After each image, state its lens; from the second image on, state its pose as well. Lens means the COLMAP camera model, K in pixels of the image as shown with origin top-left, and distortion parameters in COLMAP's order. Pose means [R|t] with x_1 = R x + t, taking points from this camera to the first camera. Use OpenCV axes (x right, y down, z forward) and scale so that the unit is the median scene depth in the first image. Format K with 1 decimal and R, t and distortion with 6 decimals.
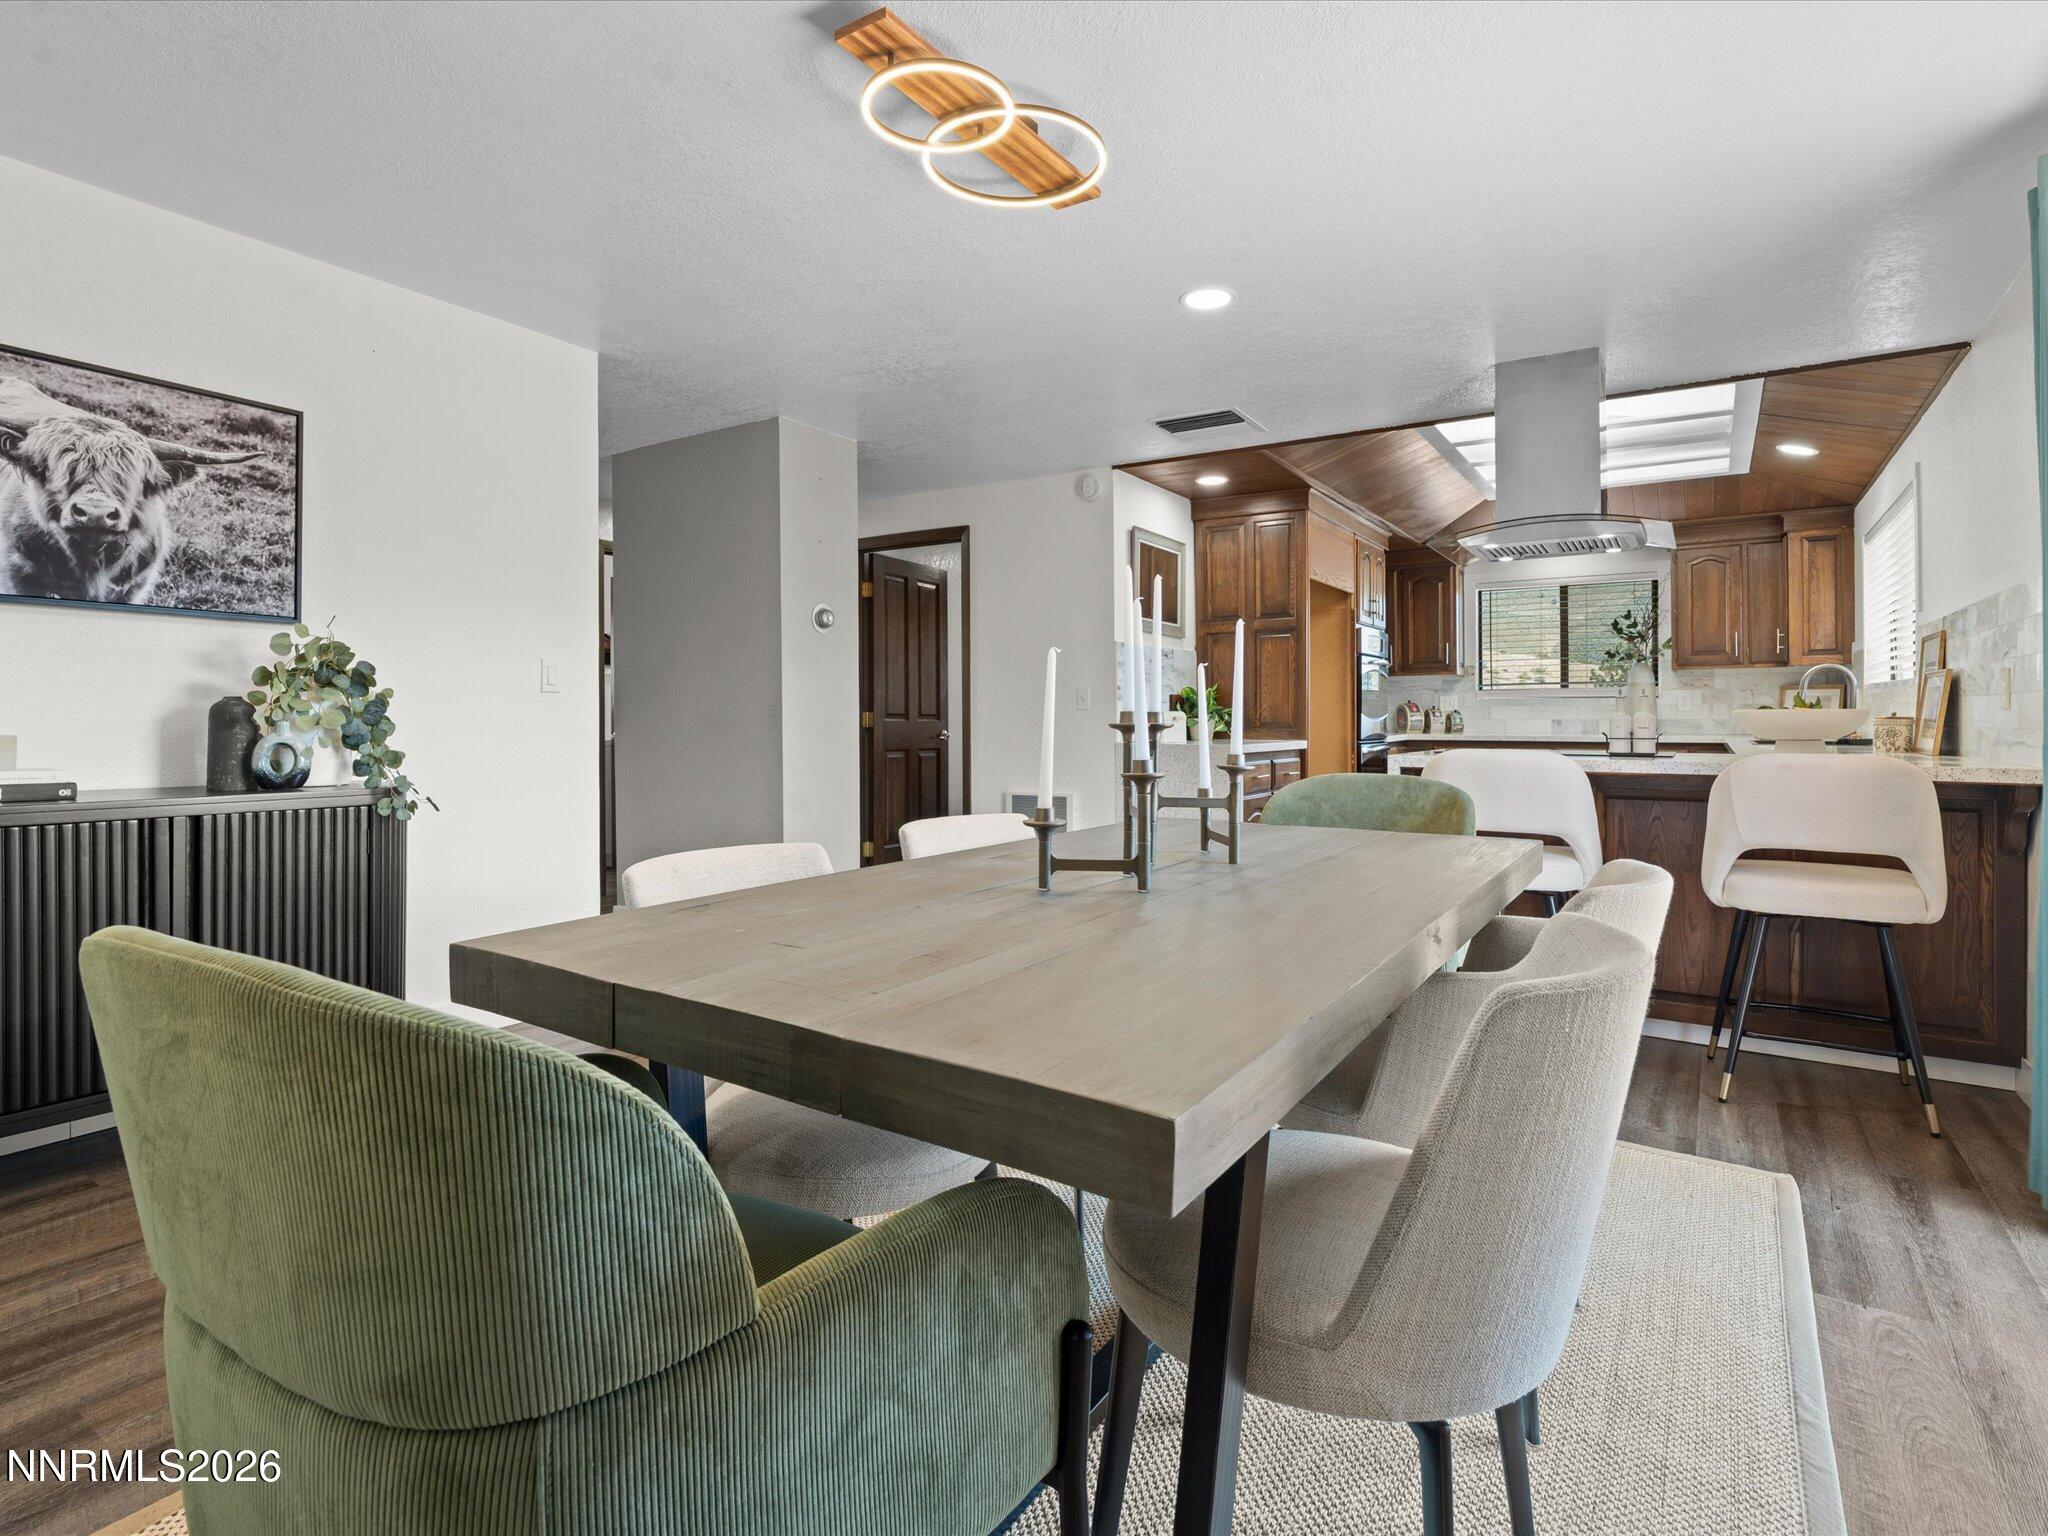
lens RADIAL K [[1032.1, 0, 1021.9], [0, 1032.1, 736.5], [0, 0, 1]] dist [-0.005211, -0.000297]
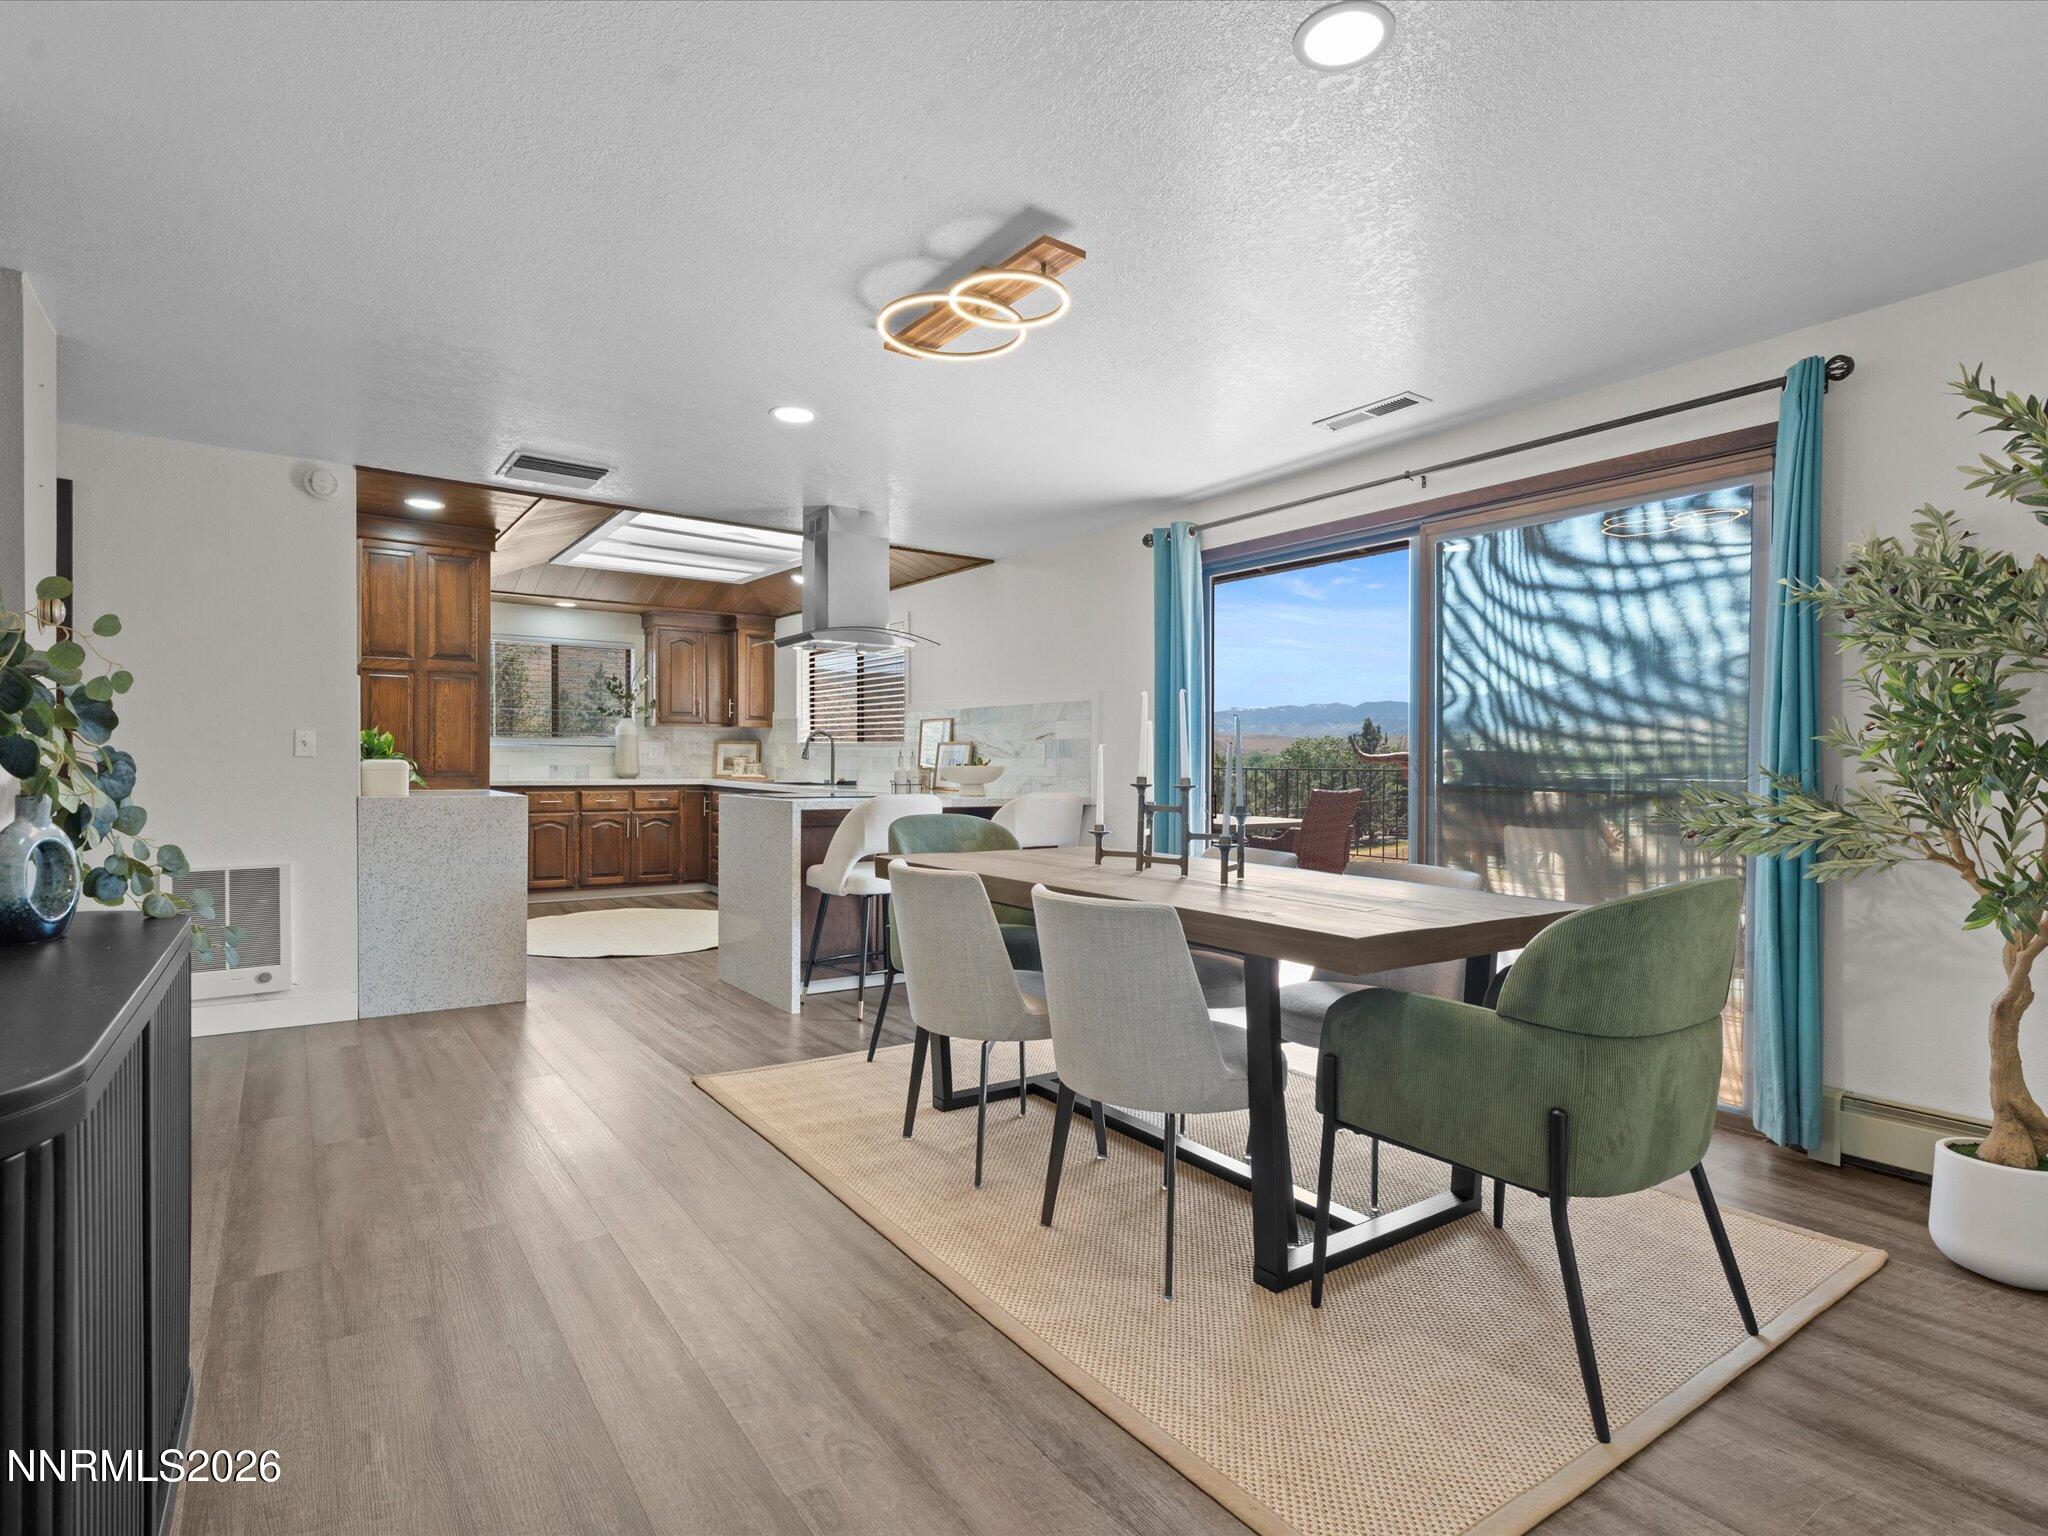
lens RADIAL K [[1029.5, 0, 1011.6], [0, 1029.5, 765.3], [0, 0, 1]] dist [-0.003021, 0.001088]
pose [[0.357617, 0.000129, 0.933868, -0.869211], [0.008383, 0.999959, -0.003348, -0.022625], [-0.933831, 0.009026, 0.357602, 0.381403]]
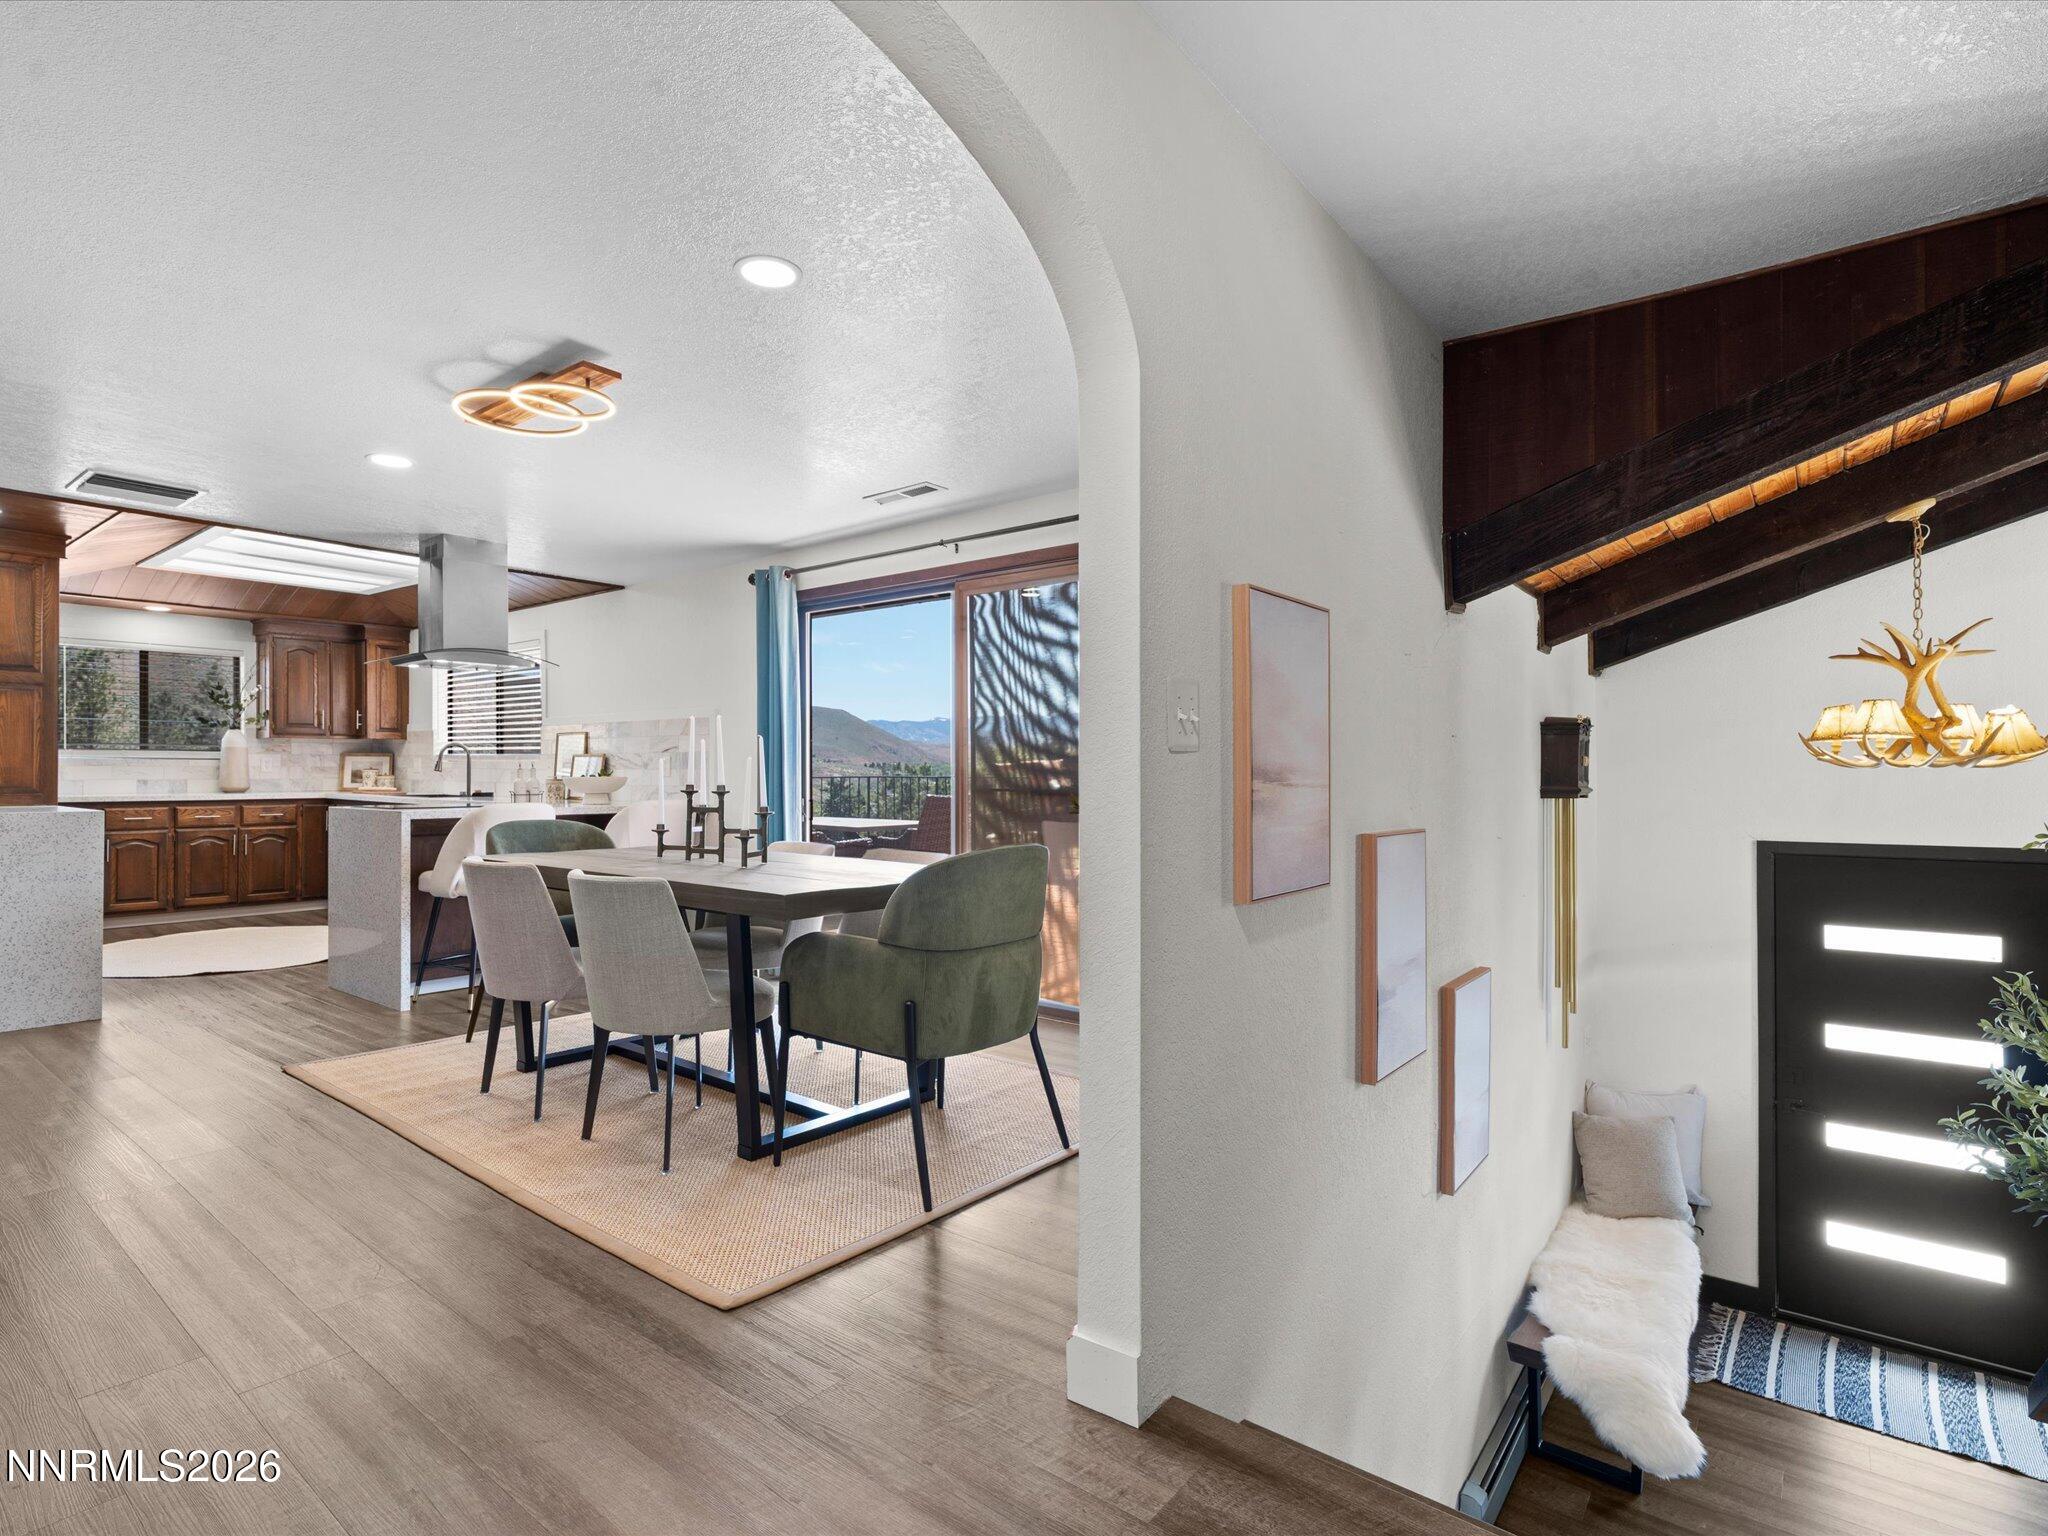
lens RADIAL K [[1021.2, 0, 997.6], [0, 1021.2, 761.8], [0, 0, 1]] dist [0.001030, 0.000636]
pose [[0.093540, 0.010454, 0.995561, -1.084721], [0.016884, 0.999784, -0.012085, -0.020151], [-0.995472, 0.017939, 0.093343, 0.137207]]
